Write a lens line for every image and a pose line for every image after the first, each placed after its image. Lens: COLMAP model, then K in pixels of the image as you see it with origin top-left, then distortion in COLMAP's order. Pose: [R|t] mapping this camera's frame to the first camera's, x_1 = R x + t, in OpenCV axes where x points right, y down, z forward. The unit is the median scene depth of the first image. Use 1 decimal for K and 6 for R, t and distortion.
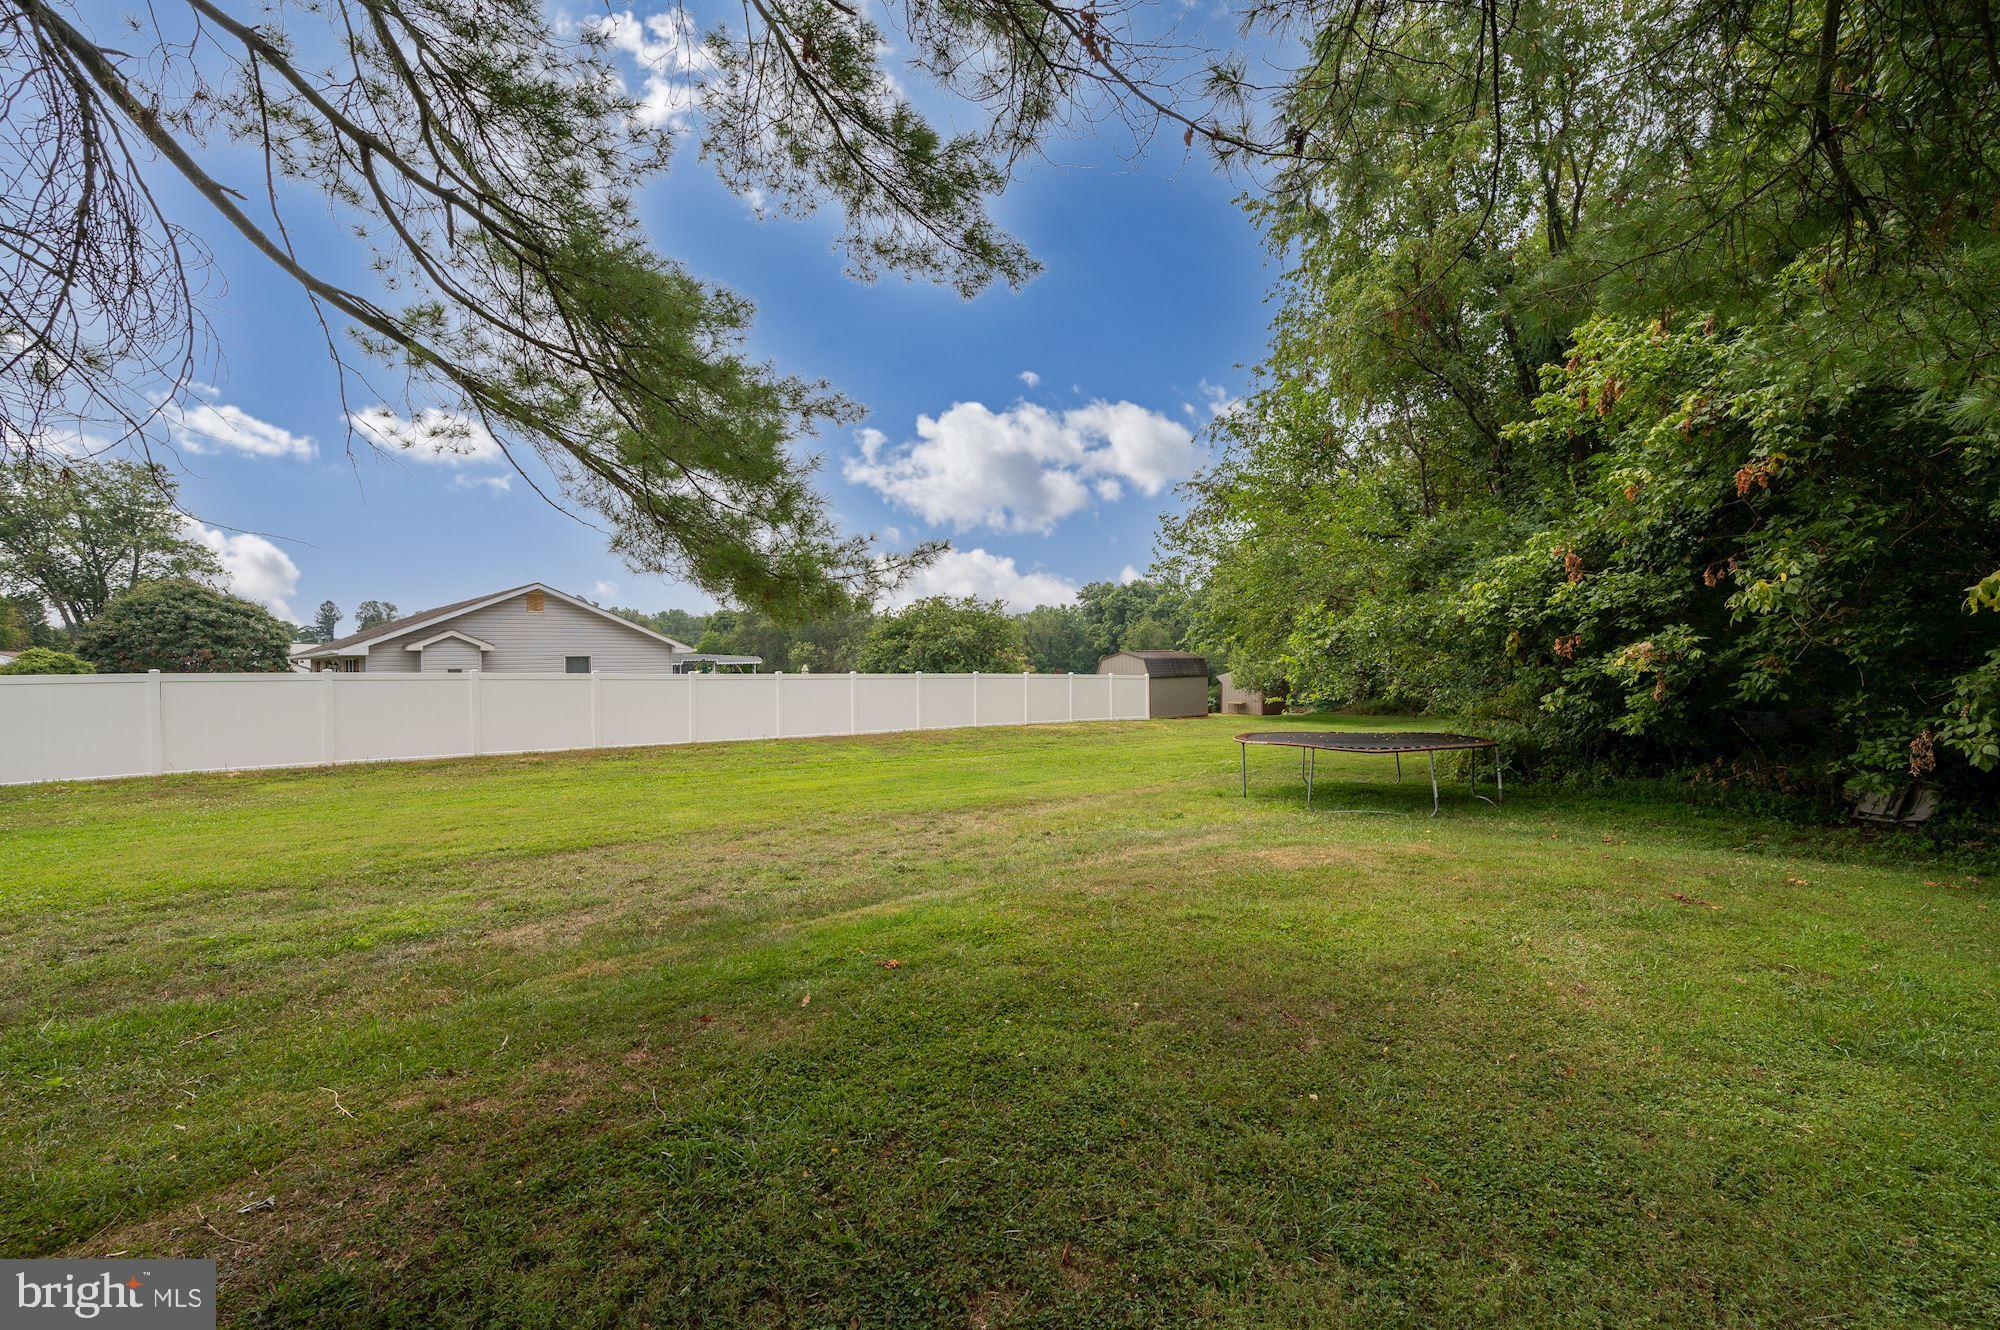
lens RADIAL K [[845.1, 0, 1001.4], [0, 845.1, 663.5], [0, 0, 1]] dist [0.000781, 0.000093]
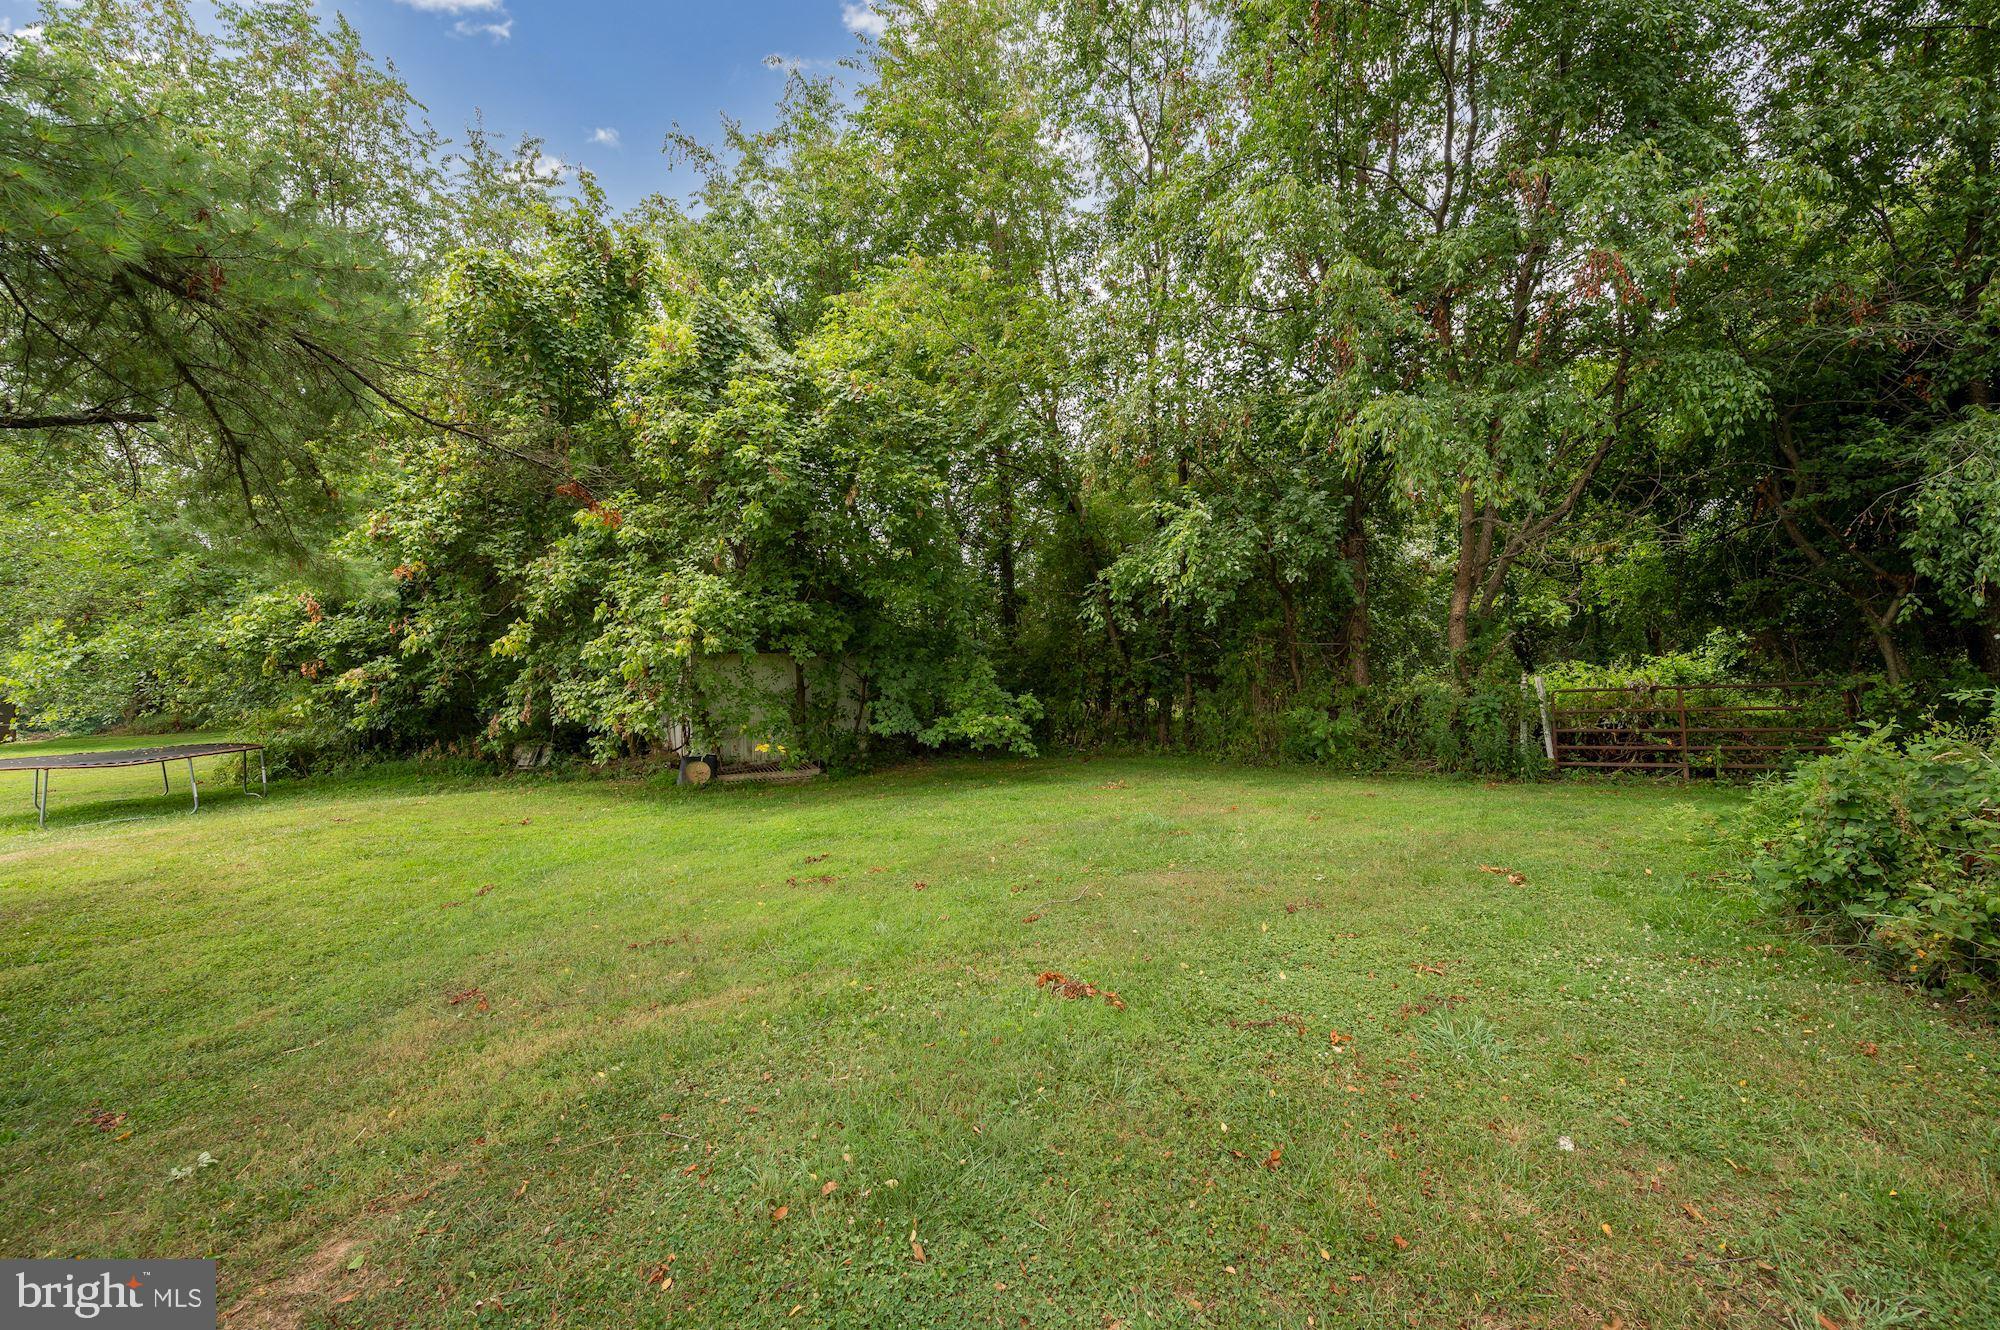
lens RADIAL K [[845.1, 0, 1002.7], [0, 845.1, 666.8], [0, 0, 1]] dist [0.000781, 0.000093]
pose [[0.370139, -0.013056, 0.928885, -0.171252], [0.010011, 0.999899, 0.010065, -0.025489], [-0.928922, 0.005574, 0.370232, -0.507753]]
